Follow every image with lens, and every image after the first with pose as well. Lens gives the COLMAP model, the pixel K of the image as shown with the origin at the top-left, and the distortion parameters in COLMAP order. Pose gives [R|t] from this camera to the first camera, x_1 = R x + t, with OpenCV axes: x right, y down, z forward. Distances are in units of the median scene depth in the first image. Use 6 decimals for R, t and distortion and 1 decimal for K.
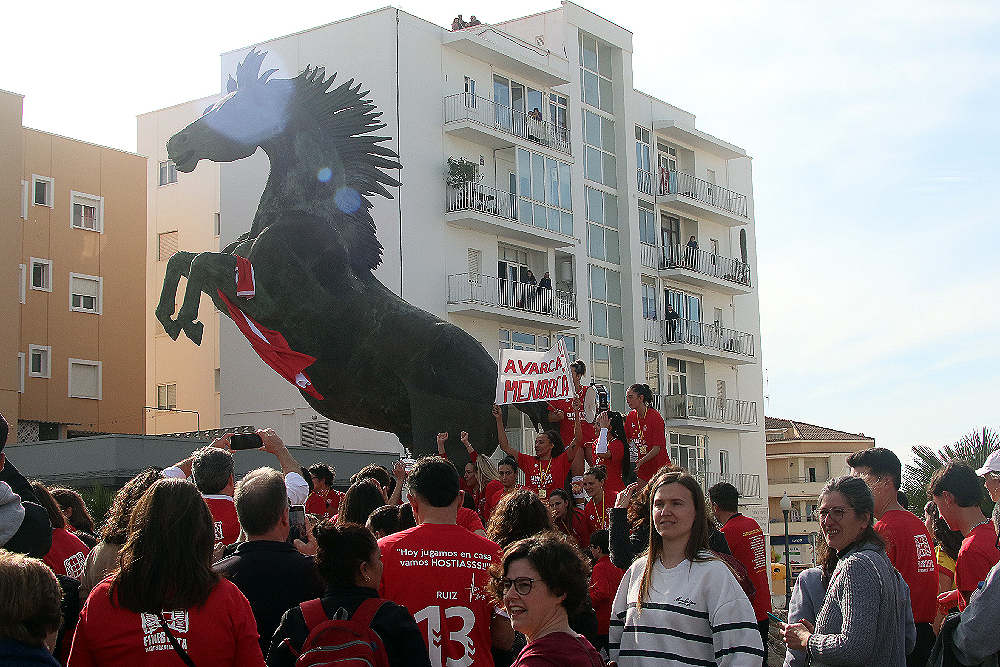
lens RADIAL K [[1623.3, 0, 498.7], [0, 1623.3, 334.5], [0, 0, 1]] dist [-0.168343, 0.000000]
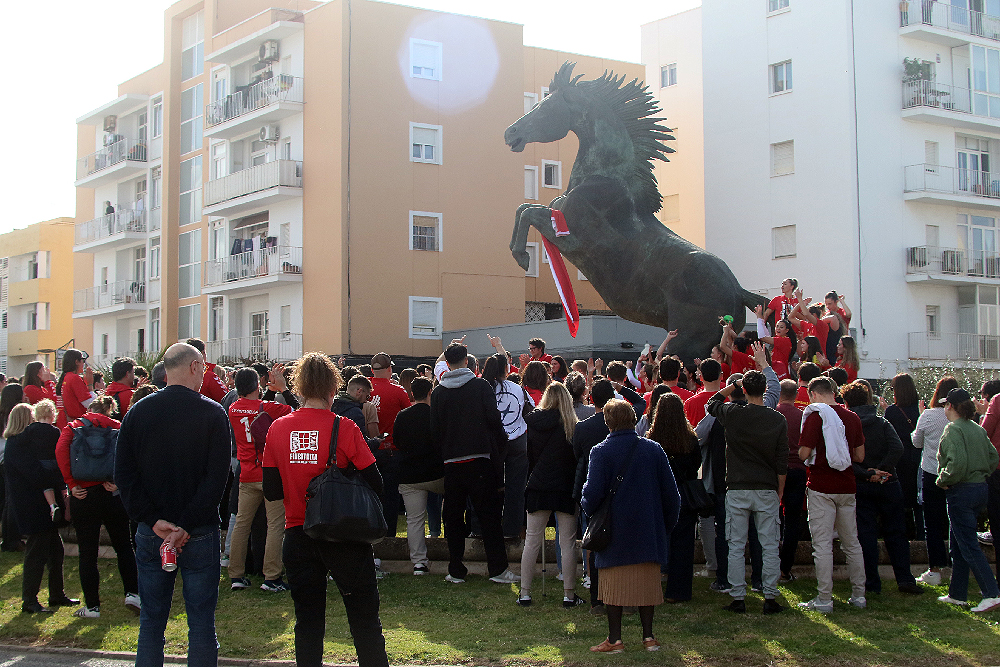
lens RADIAL K [[1623.3, 0, 500.9], [0, 1623.3, 332.6], [0, 0, 1]] dist [-0.168343, 0.000000]
pose [[0.937391, 0.001385, -0.348275, 0.285850], [0.027110, 0.996668, 0.076931, -0.048090], [0.347221, -0.081556, 0.934230, -0.371109]]
